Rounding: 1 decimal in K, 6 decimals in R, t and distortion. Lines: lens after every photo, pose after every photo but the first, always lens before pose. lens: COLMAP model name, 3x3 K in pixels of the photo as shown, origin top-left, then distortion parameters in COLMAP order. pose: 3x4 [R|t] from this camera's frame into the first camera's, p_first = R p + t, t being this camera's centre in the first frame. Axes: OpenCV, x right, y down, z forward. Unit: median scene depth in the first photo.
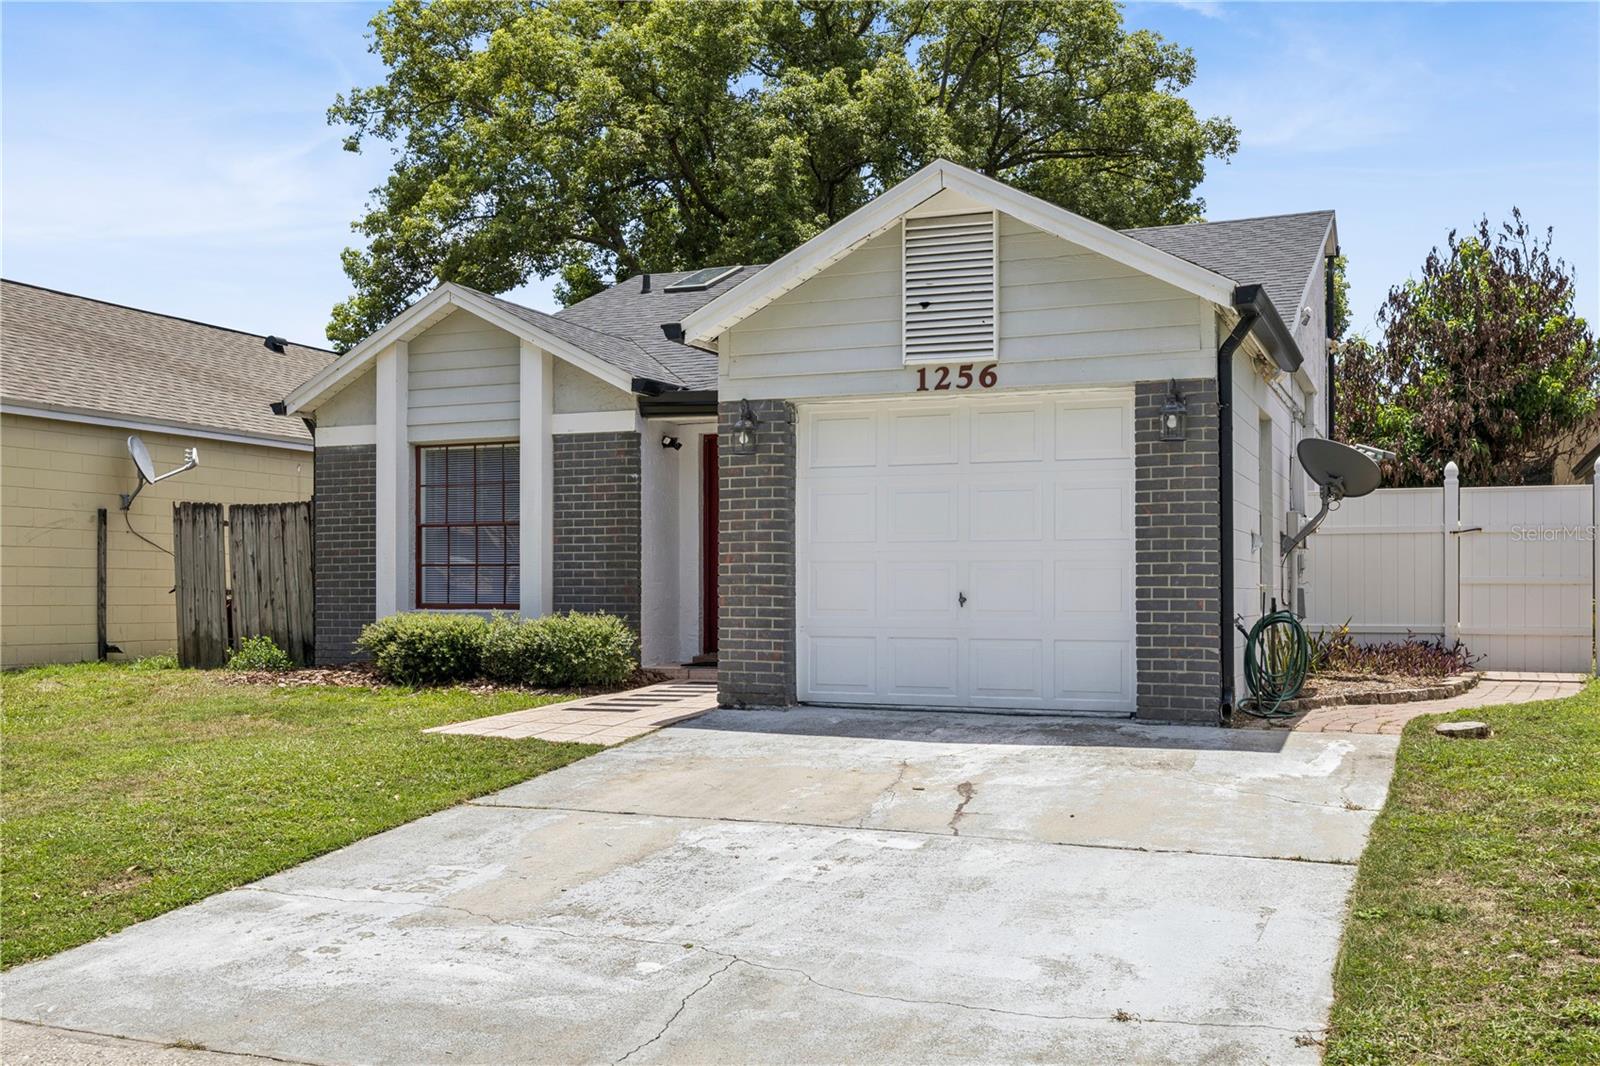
lens RADIAL K [[1529.9, 0, 775.2], [0, 1529.9, 584.6], [0, 0, 1]] dist [0.004418, 0.007336]
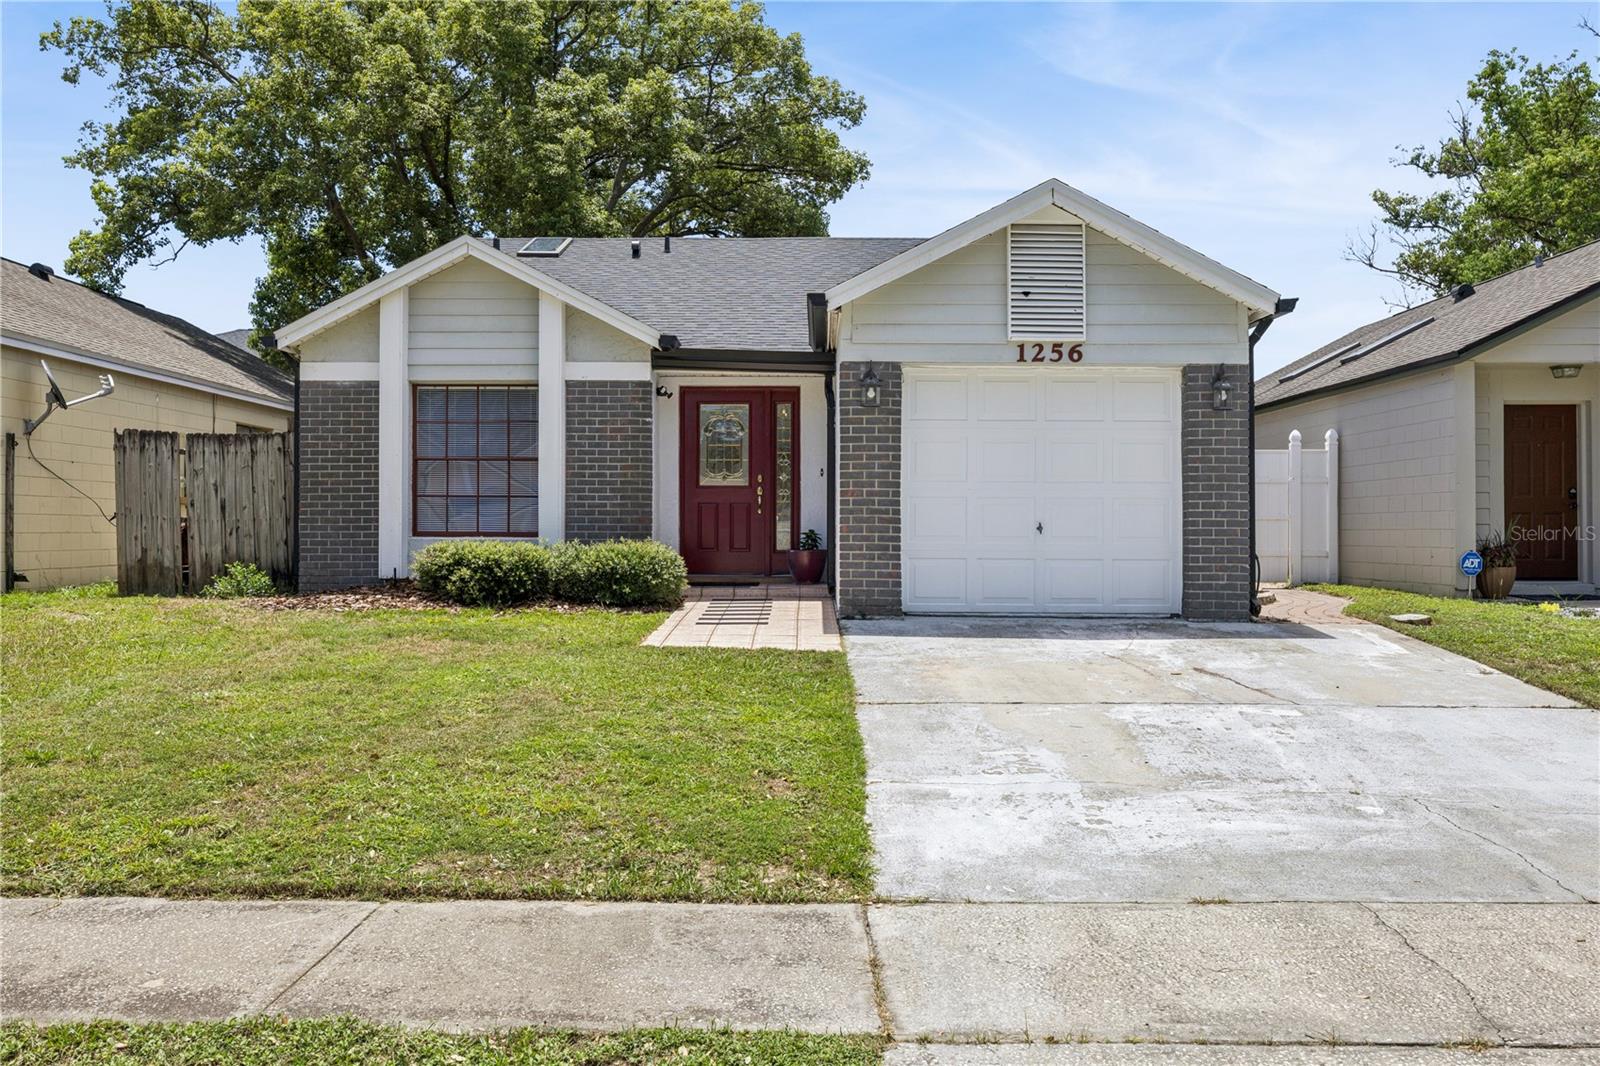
lens RADIAL K [[1284.1, 0, 775.3], [0, 1284.1, 529.3], [0, 0, 1]] dist [0.003445, 0.004613]
pose [[0.923076, 0.002887, 0.384608, -0.368572], [-0.005761, 0.999963, 0.006320, 0.003945], [-0.384576, -0.008050, 0.923058, 0.077130]]
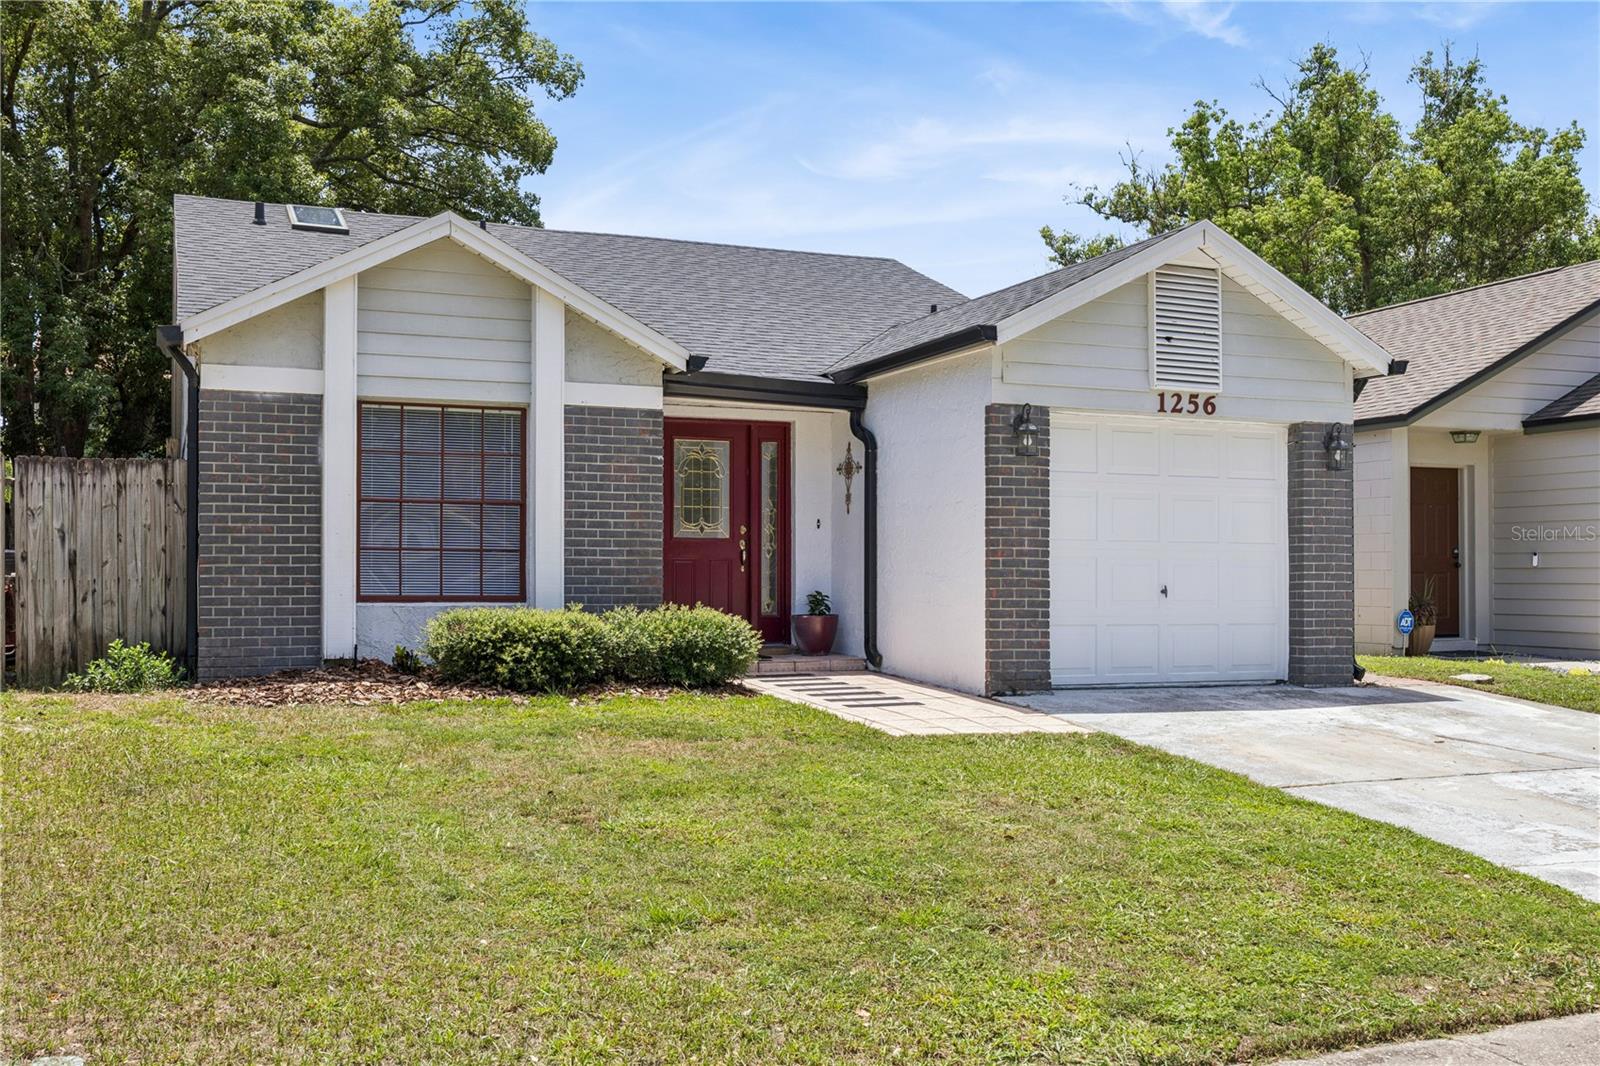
lens RADIAL K [[1529.9, 0, 775.2], [0, 1529.9, 584.6], [0, 0, 1]] dist [0.004418, 0.007336]
pose [[0.701251, -0.000461, 0.712914, -0.698677], [-0.008191, 0.999929, 0.008703, -0.002500], [-0.712867, -0.011942, 0.701197, 0.292110]]
